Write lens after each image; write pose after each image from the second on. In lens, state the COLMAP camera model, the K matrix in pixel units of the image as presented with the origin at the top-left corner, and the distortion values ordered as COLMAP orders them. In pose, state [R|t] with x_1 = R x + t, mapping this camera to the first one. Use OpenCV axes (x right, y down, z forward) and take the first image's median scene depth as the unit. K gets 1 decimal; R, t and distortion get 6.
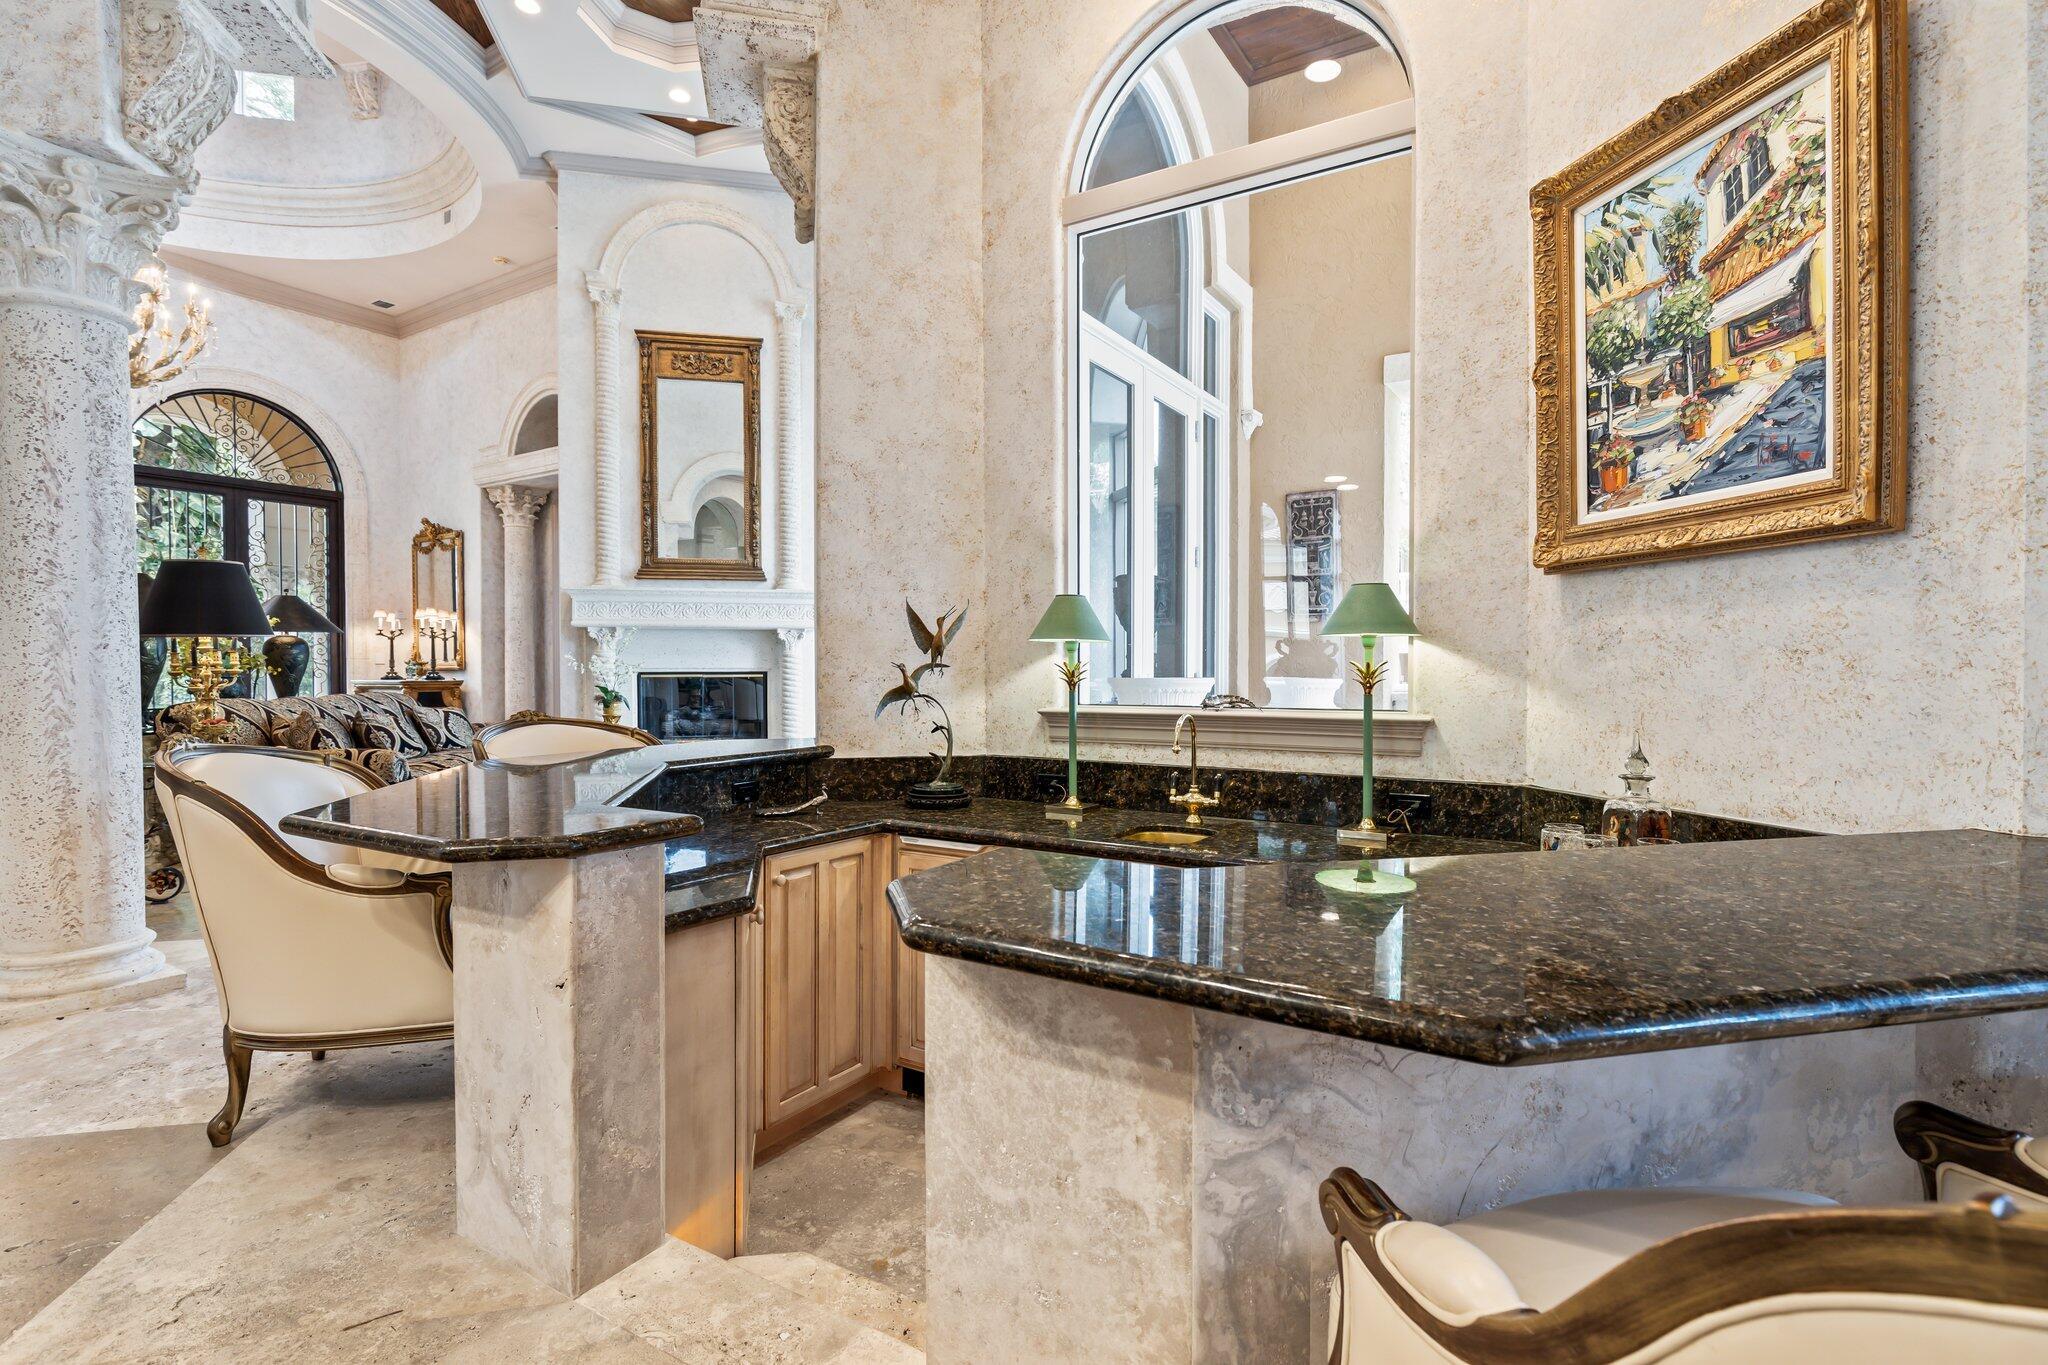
lens RADIAL K [[1006.9, 0, 1021.5], [0, 1006.9, 687.3], [0, 0, 1]] dist [-0.000429, -0.000099]
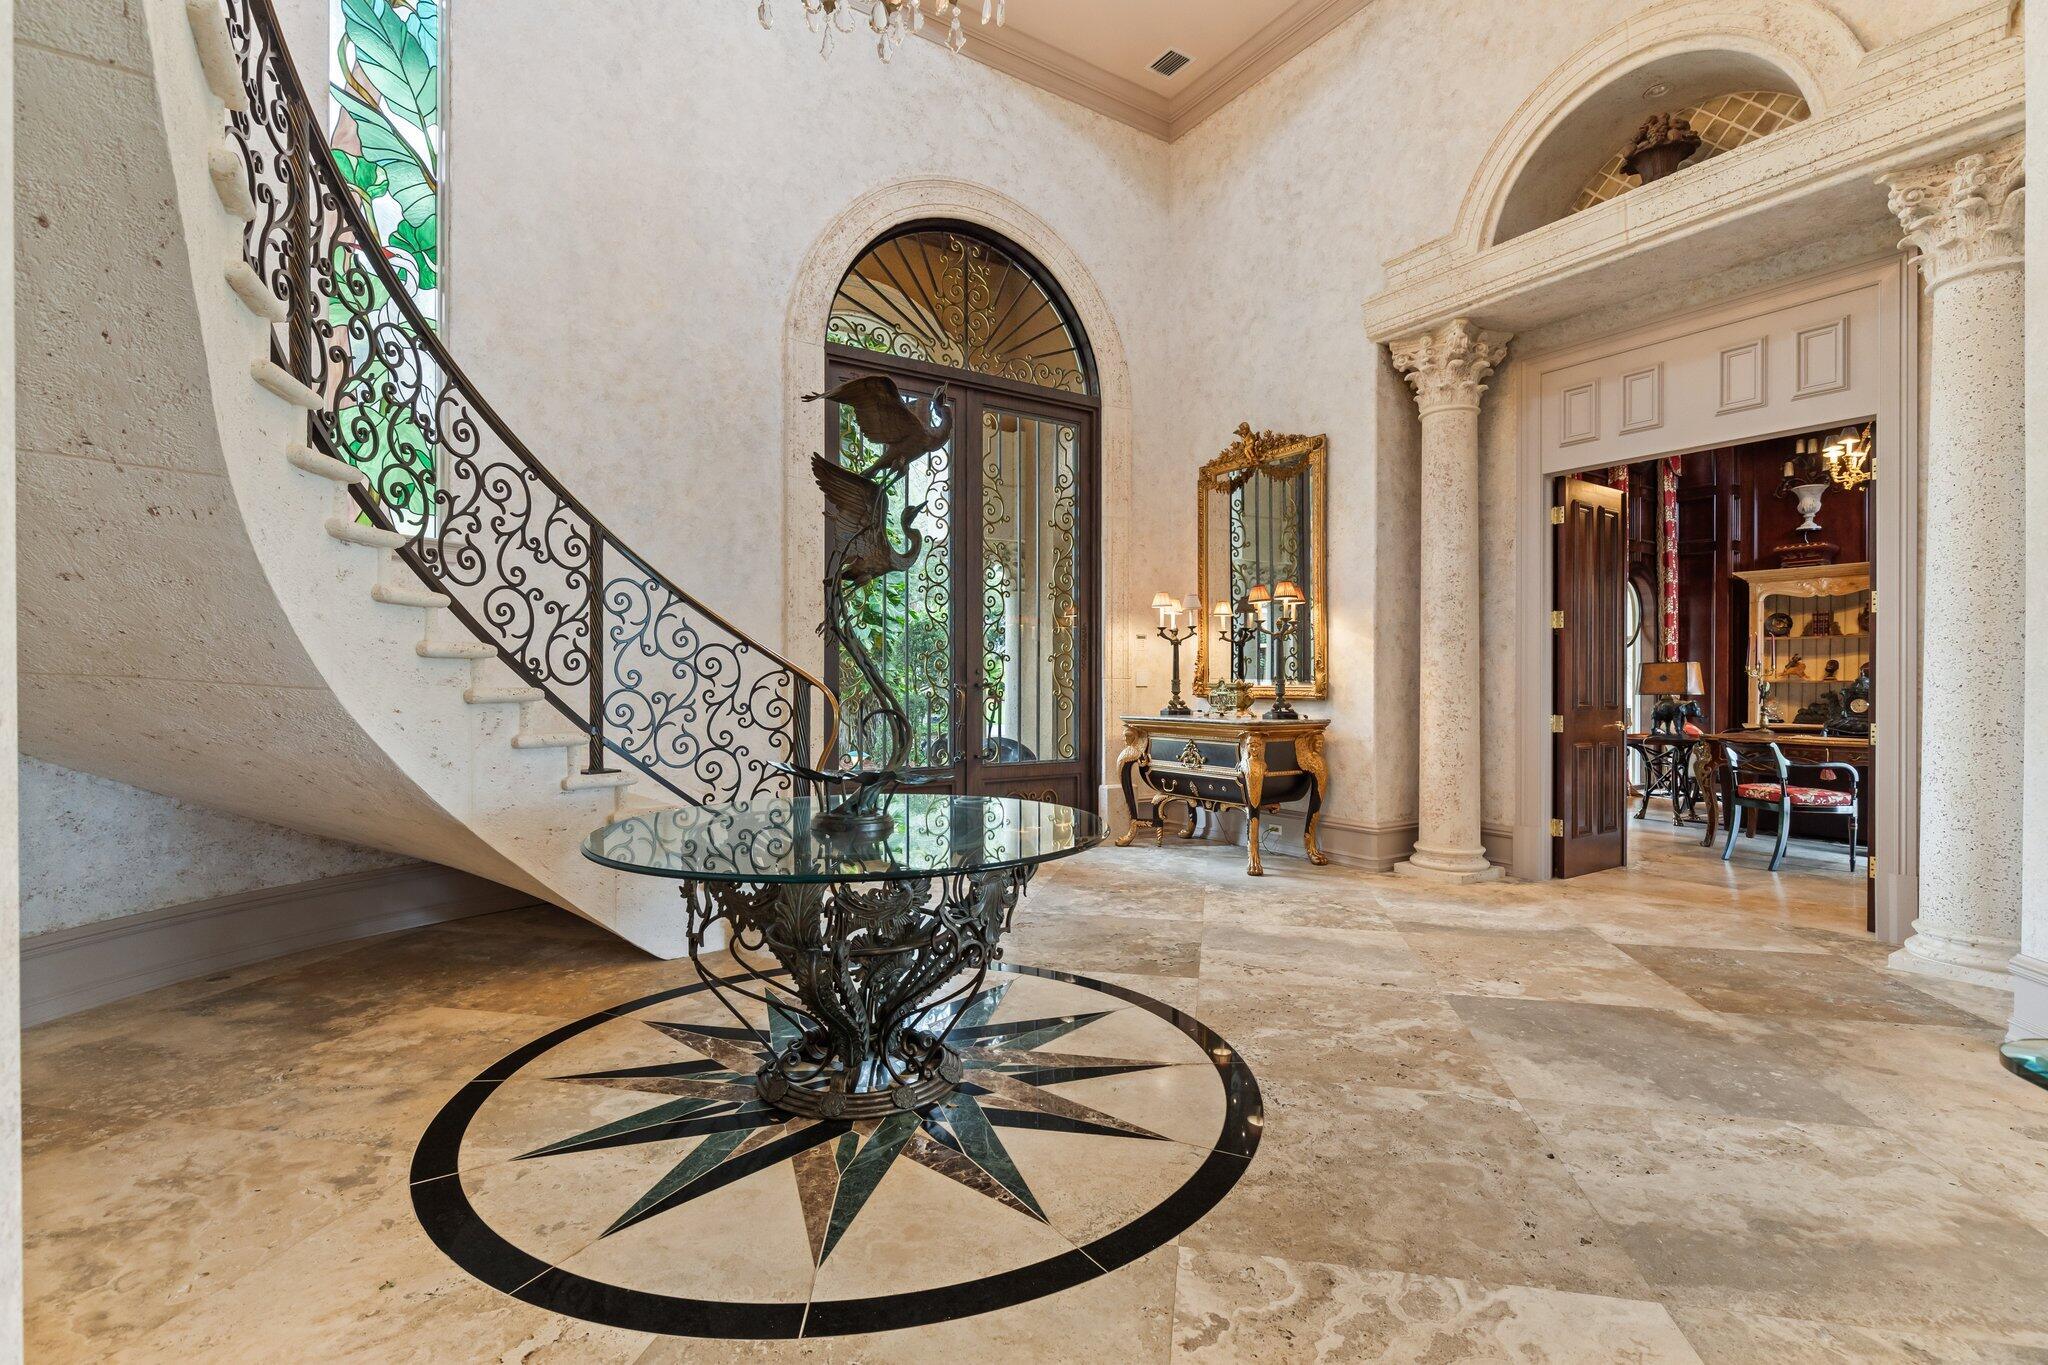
lens RADIAL K [[1006.9, 0, 1025.9], [0, 1006.9, 680.5], [0, 0, 1]] dist [-0.000429, -0.000099]
pose [[0.905494, 0.001034, -0.424358, -0.469083], [-0.007916, 0.999864, -0.014455, -0.017948], [0.424285, 0.016448, 0.905379, 0.453551]]
